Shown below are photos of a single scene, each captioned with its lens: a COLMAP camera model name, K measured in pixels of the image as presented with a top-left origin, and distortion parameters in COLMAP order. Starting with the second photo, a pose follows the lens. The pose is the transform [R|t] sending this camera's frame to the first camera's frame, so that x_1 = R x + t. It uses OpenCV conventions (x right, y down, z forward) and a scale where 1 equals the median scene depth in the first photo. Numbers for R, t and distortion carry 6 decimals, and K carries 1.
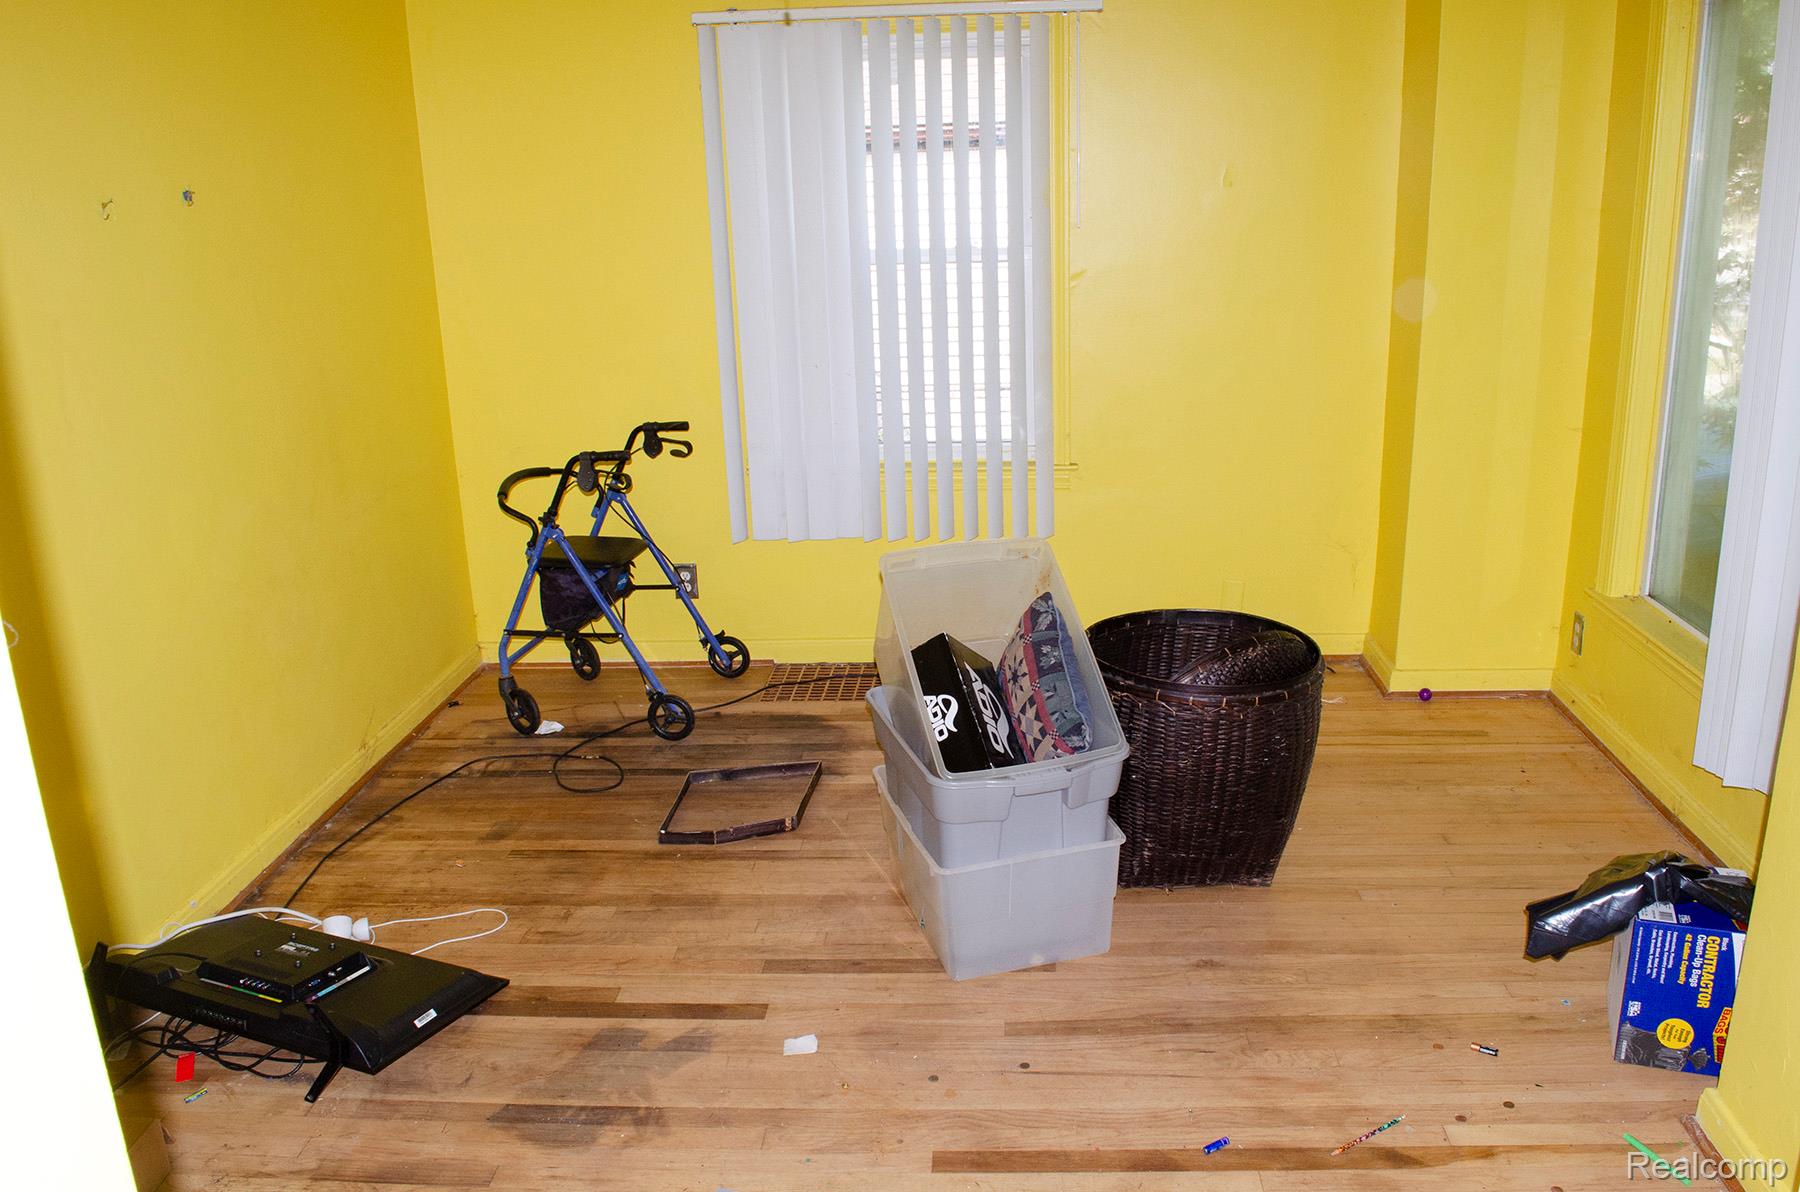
lens RADIAL K [[1416.4, 0, 908.9], [0, 1416.4, 590.4], [0, 0, 1]] dist [-0.088922, 0.013980]
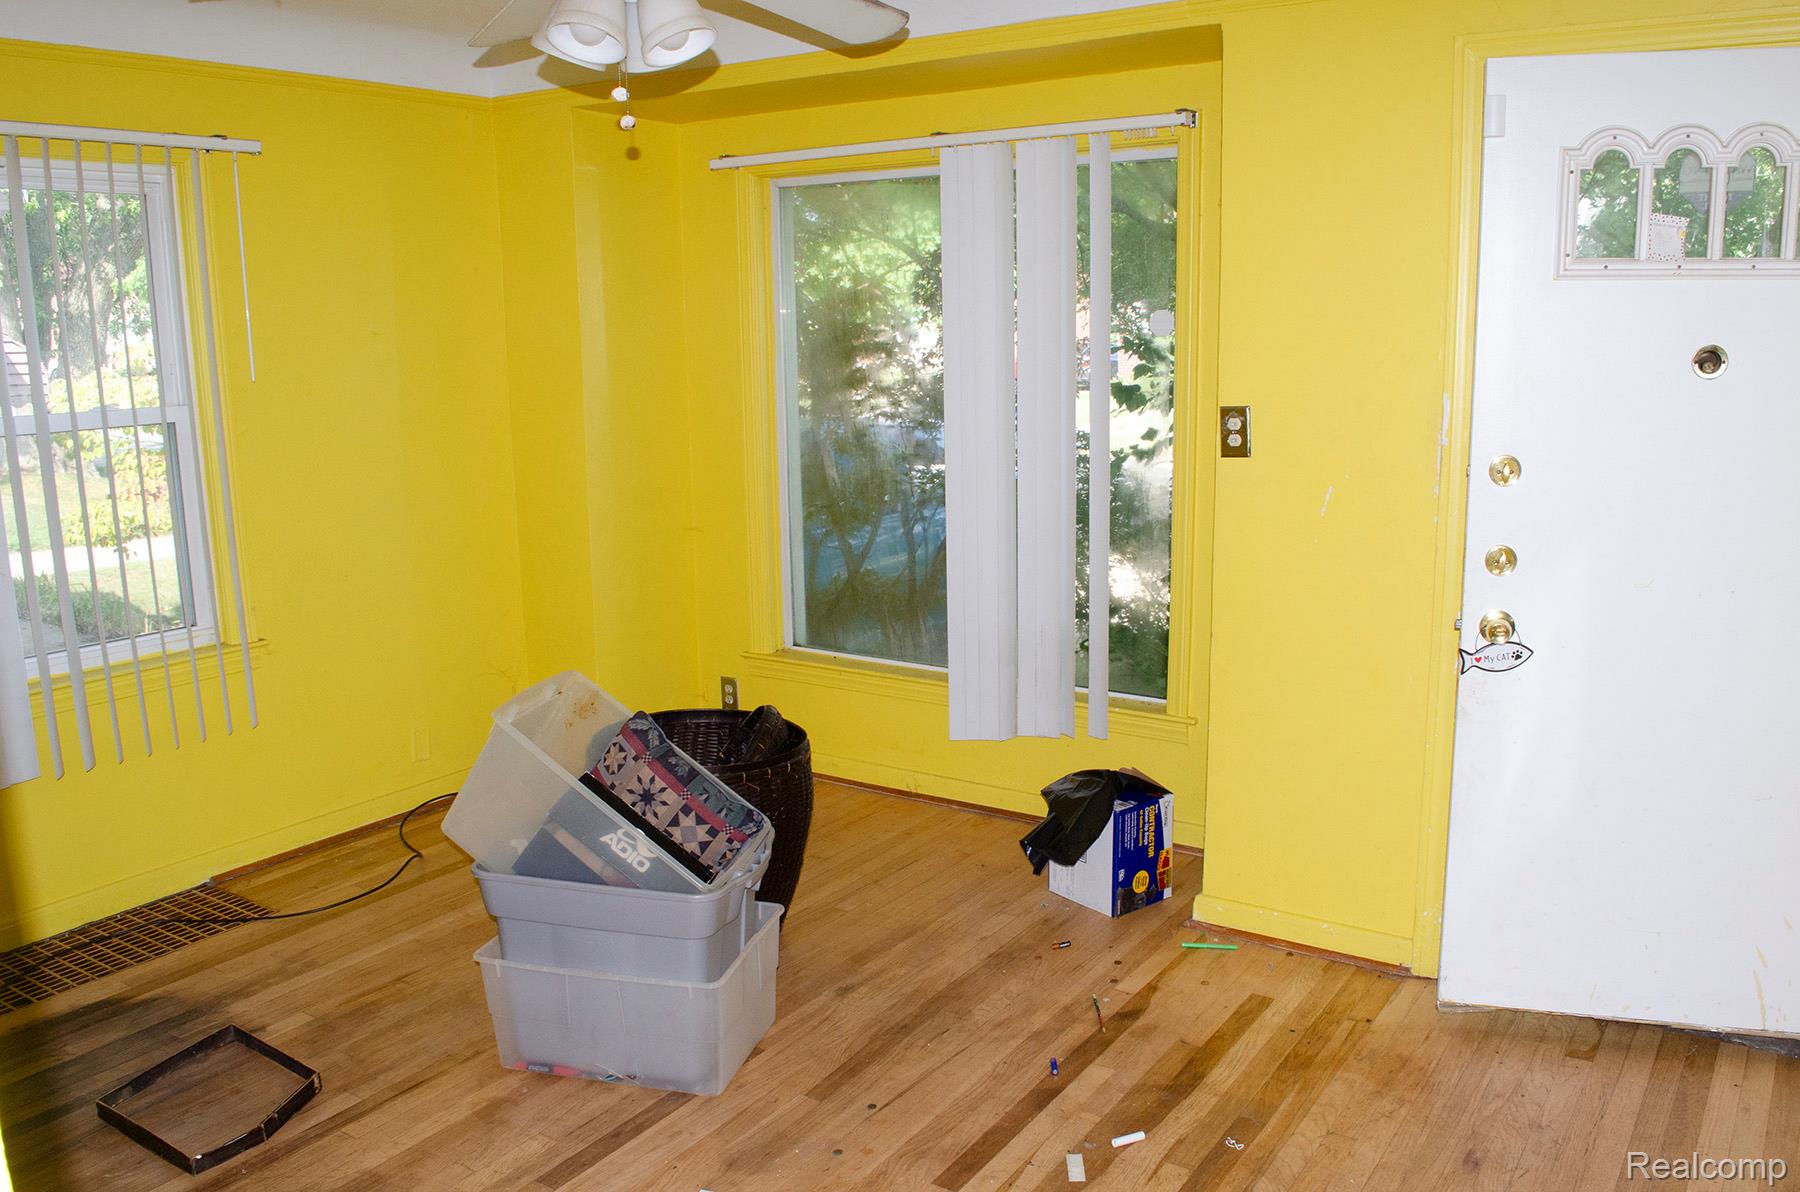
lens RADIAL K [[1416.4, 0, 914.6], [0, 1416.4, 603.2], [0, 0, 1]] dist [-0.088922, 0.013980]
pose [[0.508467, -0.146058, 0.848604, -0.740259], [0.240703, 0.970331, 0.022784, -0.056327], [-0.826755, 0.192677, 0.528538, 0.308132]]
